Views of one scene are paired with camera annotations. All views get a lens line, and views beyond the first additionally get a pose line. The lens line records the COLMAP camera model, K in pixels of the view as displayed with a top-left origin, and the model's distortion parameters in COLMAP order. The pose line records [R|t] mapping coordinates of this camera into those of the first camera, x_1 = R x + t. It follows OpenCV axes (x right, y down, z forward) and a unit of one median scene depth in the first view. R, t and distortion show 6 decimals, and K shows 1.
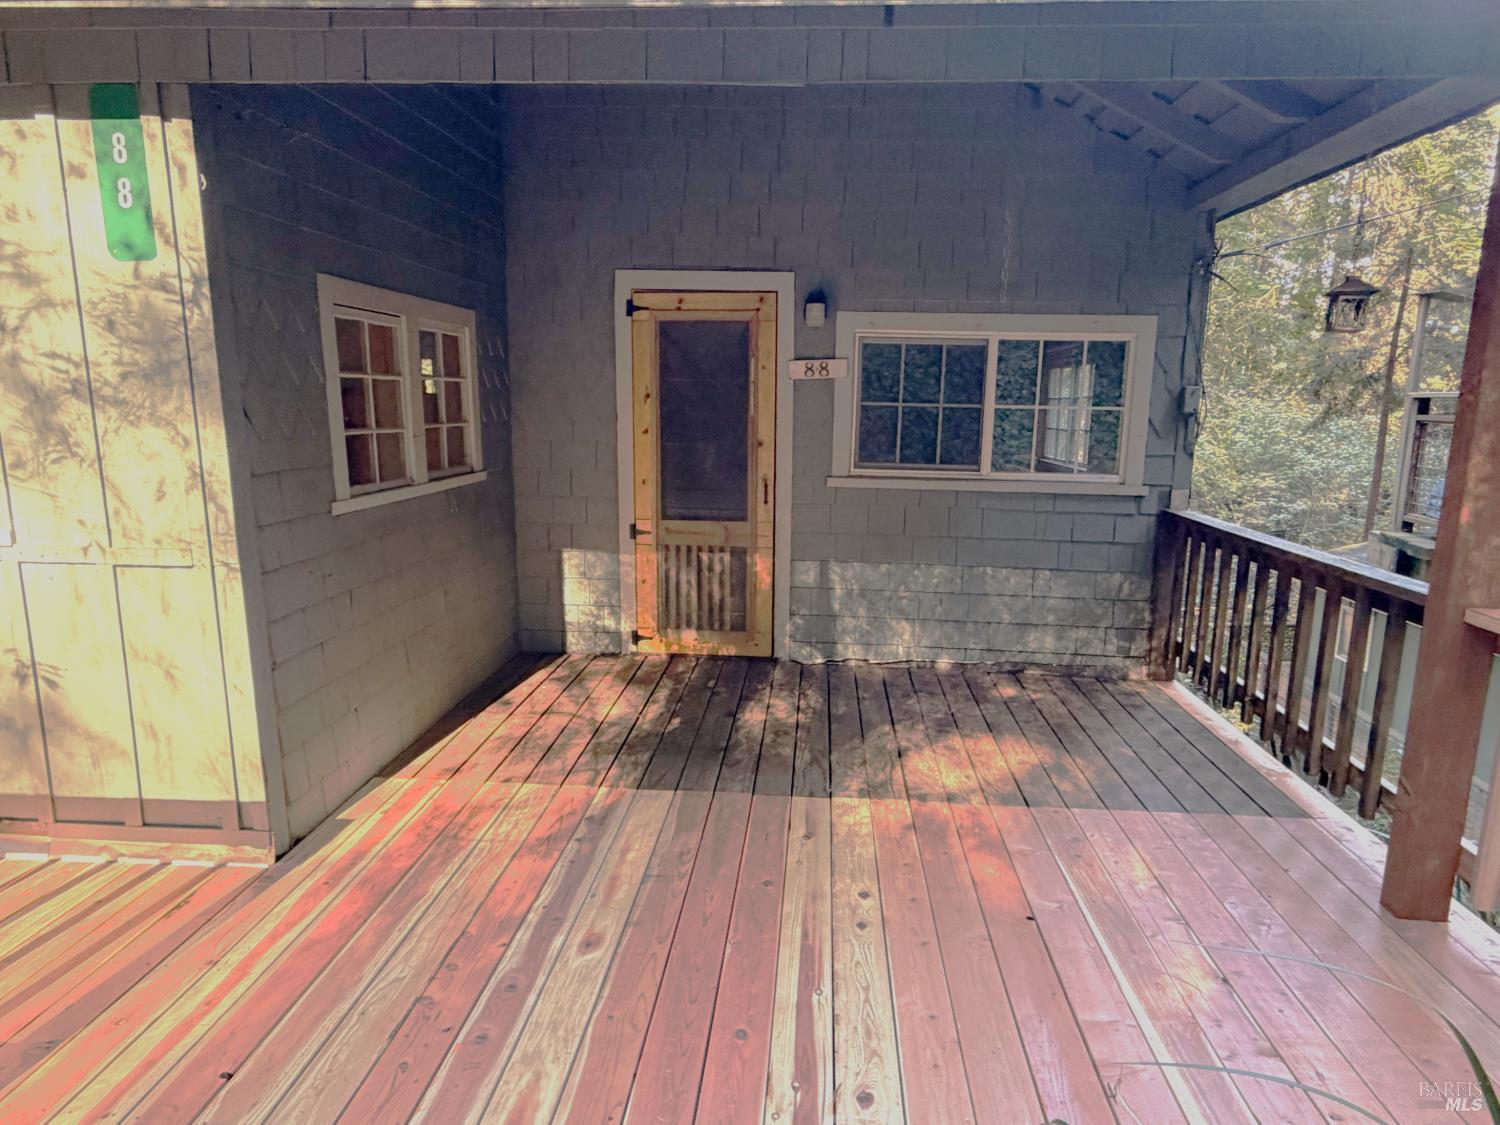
lens RADIAL K [[912.2, 0, 745.5], [0, 912.2, 572.2], [0, 0, 1]] dist [-0.002103, 0.002225]
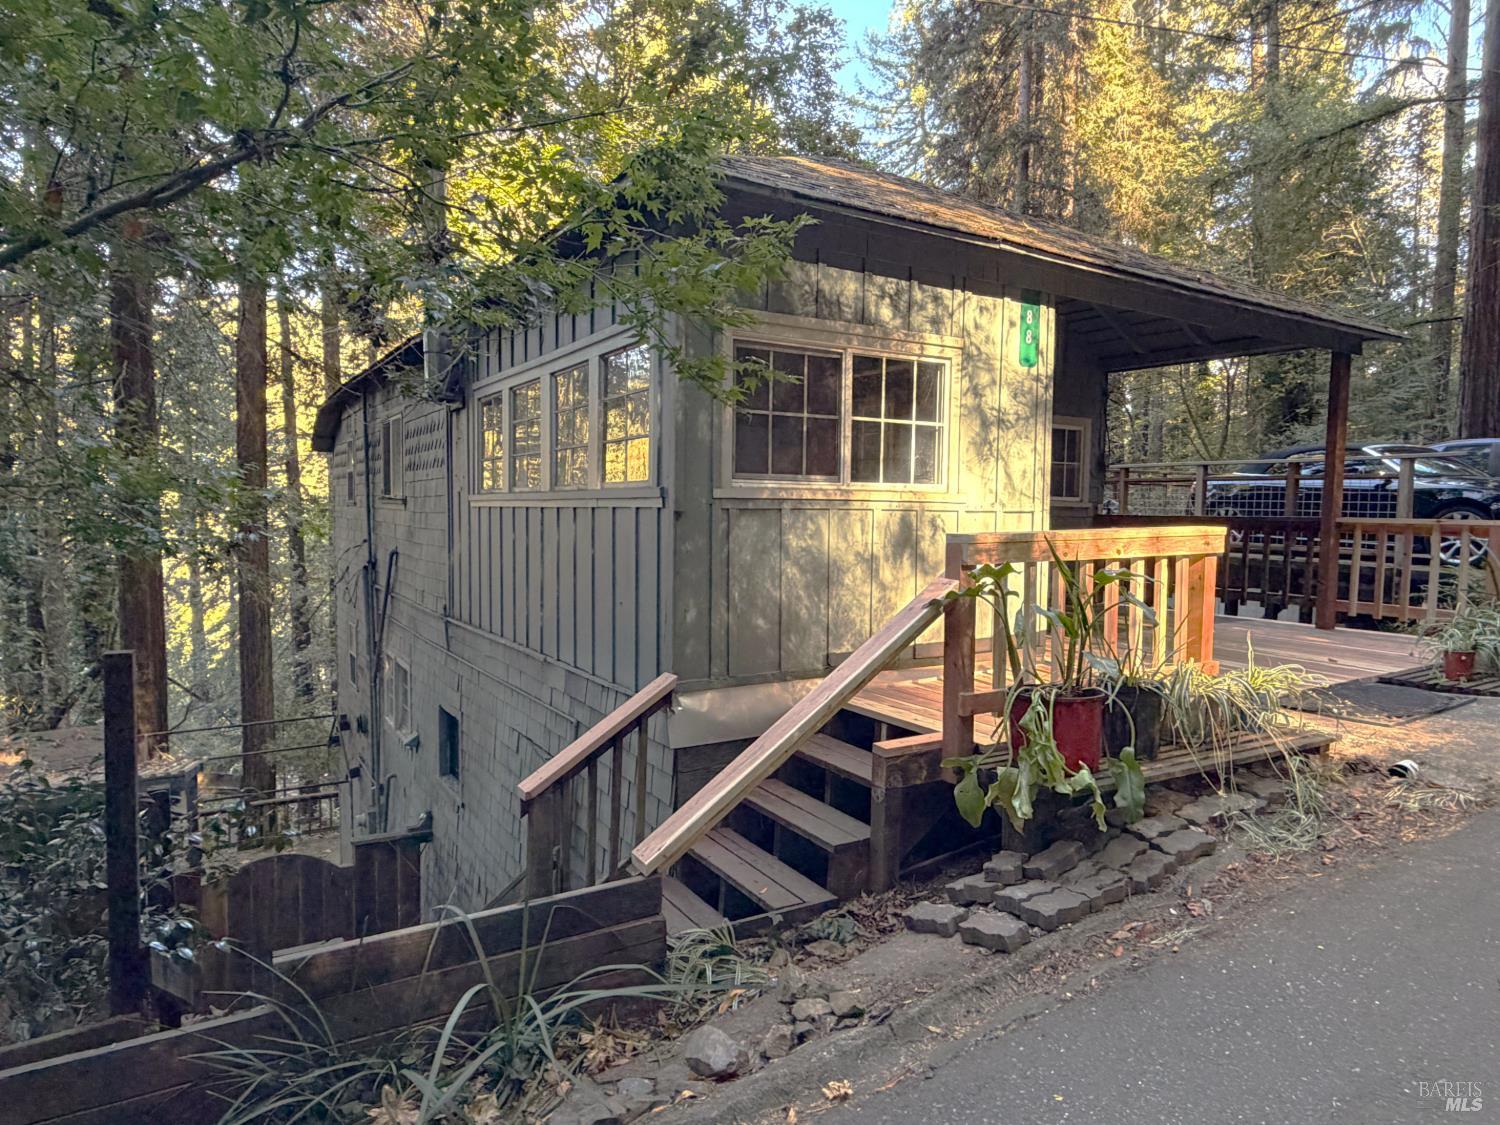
lens RADIAL K [[912.2, 0, 747.6], [0, 912.2, 568.0], [0, 0, 1]] dist [-0.002103, 0.002225]
pose [[0.815680, -0.043687, 0.576852, -1.930395], [0.106456, 0.991451, -0.075444, 0.171382], [-0.568625, 0.122948, 0.813357, -0.242853]]
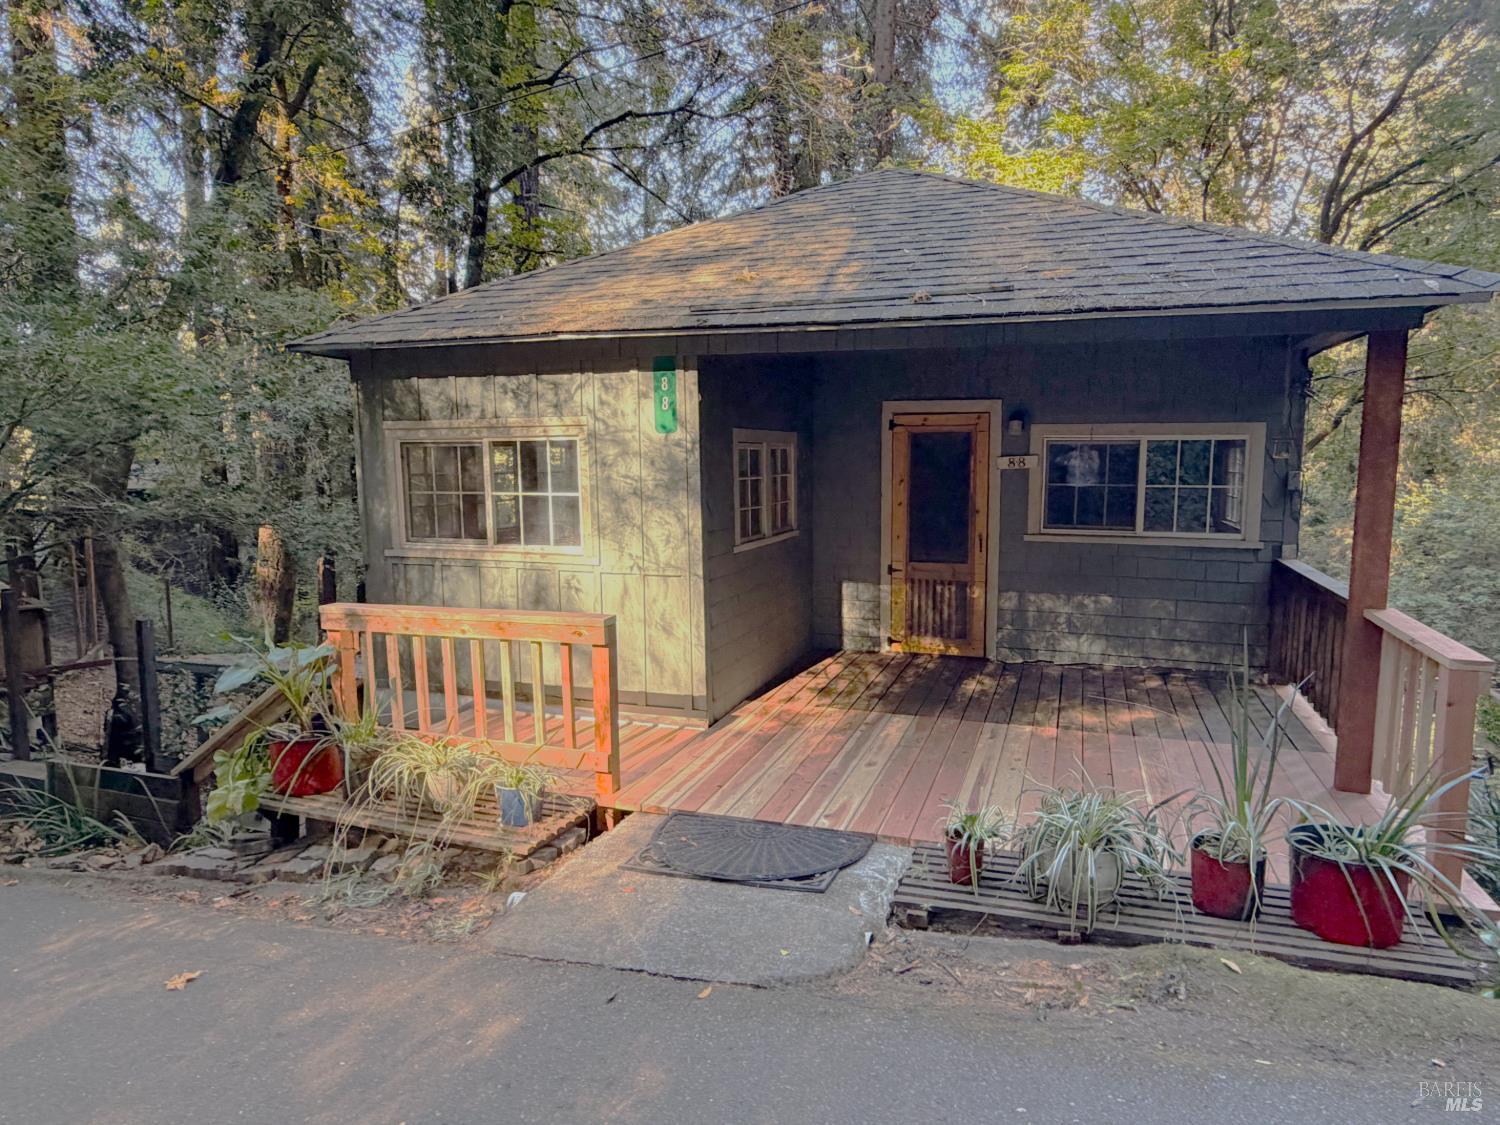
lens RADIAL K [[912.2, 0, 745.7], [0, 912.2, 572.5], [0, 0, 1]] dist [-0.002103, 0.002225]
pose [[0.964711, 0.015316, -0.262867, 0.065917], [-0.031284, 0.997903, -0.056671, 0.081232], [0.261447, 0.062894, 0.963166, -0.791243]]
